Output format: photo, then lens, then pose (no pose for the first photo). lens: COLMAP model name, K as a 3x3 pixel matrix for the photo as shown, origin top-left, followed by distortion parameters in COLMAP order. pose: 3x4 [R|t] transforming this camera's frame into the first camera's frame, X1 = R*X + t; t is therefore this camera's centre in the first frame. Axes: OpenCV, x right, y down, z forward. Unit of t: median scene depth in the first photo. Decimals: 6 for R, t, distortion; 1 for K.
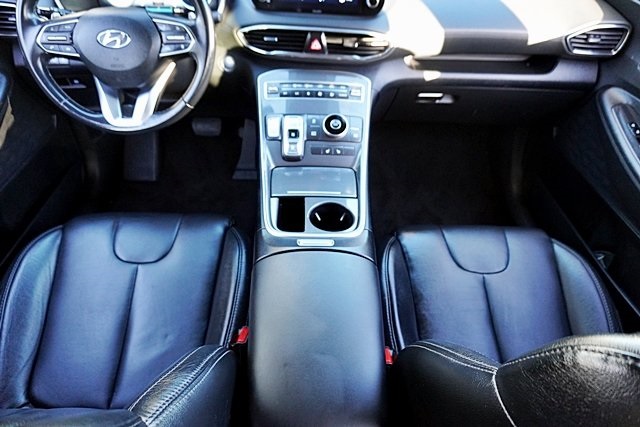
lens RADIAL K [[430.2, 0, 321.2], [0, 430.2, 210.6], [0, 0, 1]] dist [-0.032300, 0.007860]
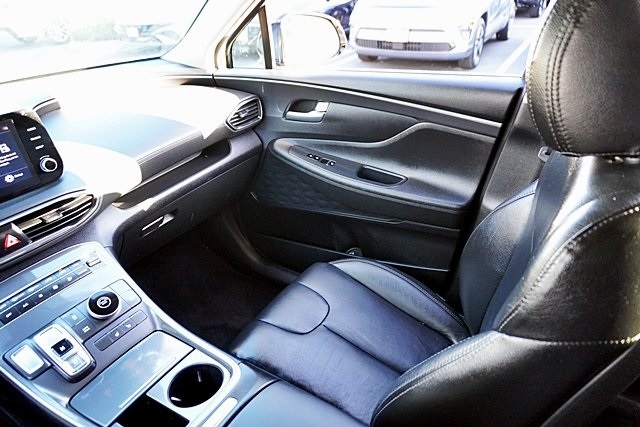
lens RADIAL K [[430.2, 0, 324.6], [0, 430.2, 209.9], [0, 0, 1]] dist [-0.032300, 0.007860]
pose [[0.543142, -0.479124, 0.689520, -0.204555], [0.641288, 0.766801, 0.027676, -0.087727], [-0.541985, 0.427149, 0.723738, 0.117503]]
